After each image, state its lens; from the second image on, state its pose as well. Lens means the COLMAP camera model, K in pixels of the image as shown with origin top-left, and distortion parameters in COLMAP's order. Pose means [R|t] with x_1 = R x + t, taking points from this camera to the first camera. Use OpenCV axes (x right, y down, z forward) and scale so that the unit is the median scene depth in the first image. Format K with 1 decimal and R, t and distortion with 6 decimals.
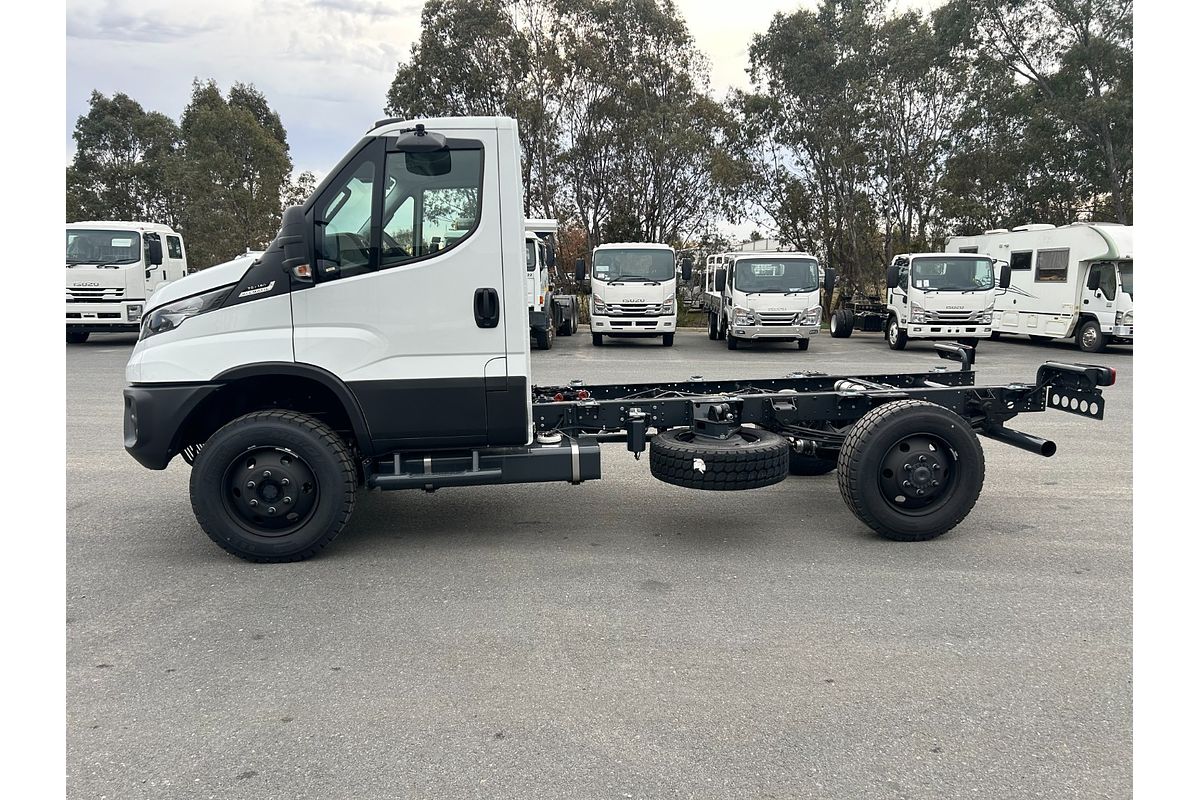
lens RADIAL K [[894.0, 0, 600.0], [0, 894.0, 400.0], [0, 0, 1]] dist [0.001434, -0.048288]
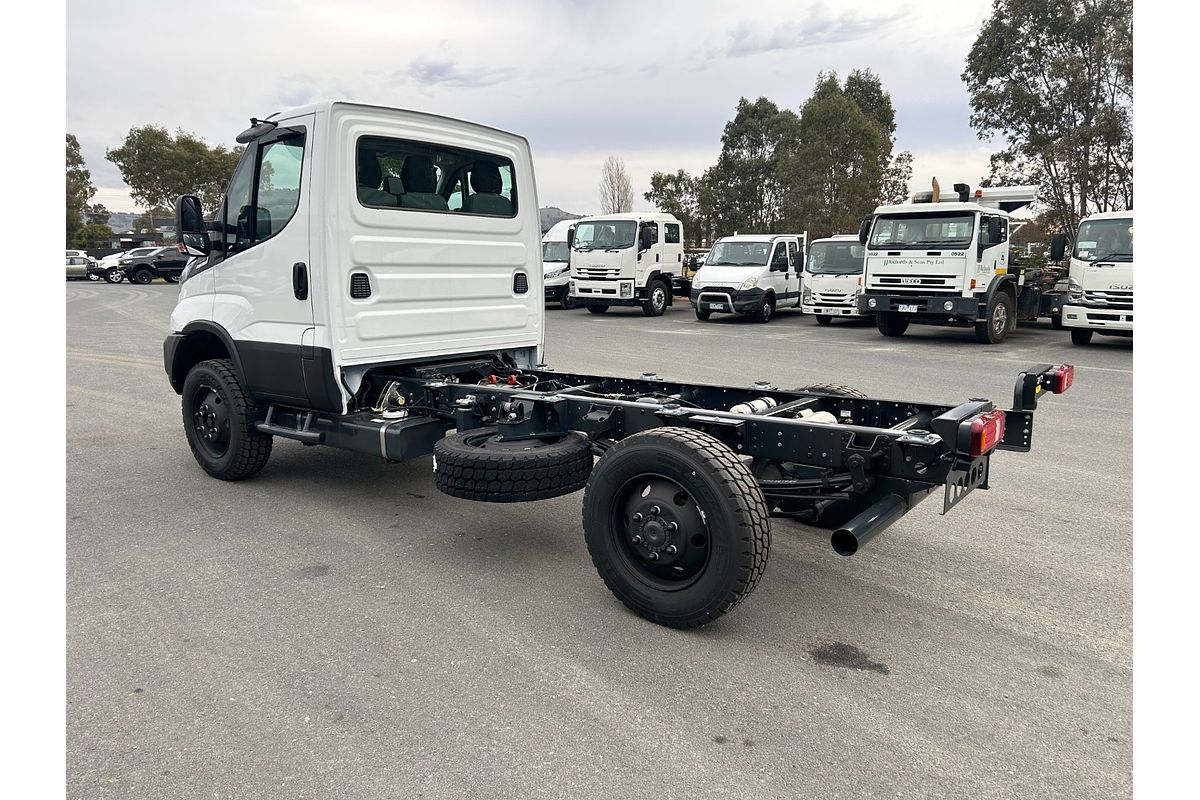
lens RADIAL K [[870.7, 0, 600.0], [0, 870.7, 400.0], [0, 0, 1]] dist [0.010508, 0.000413]
pose [[0.662525, 0.112859, -0.740488, 0.299135], [-0.097938, 0.993149, 0.063741, -0.020925], [0.742609, 0.030292, 0.669040, 0.187055]]
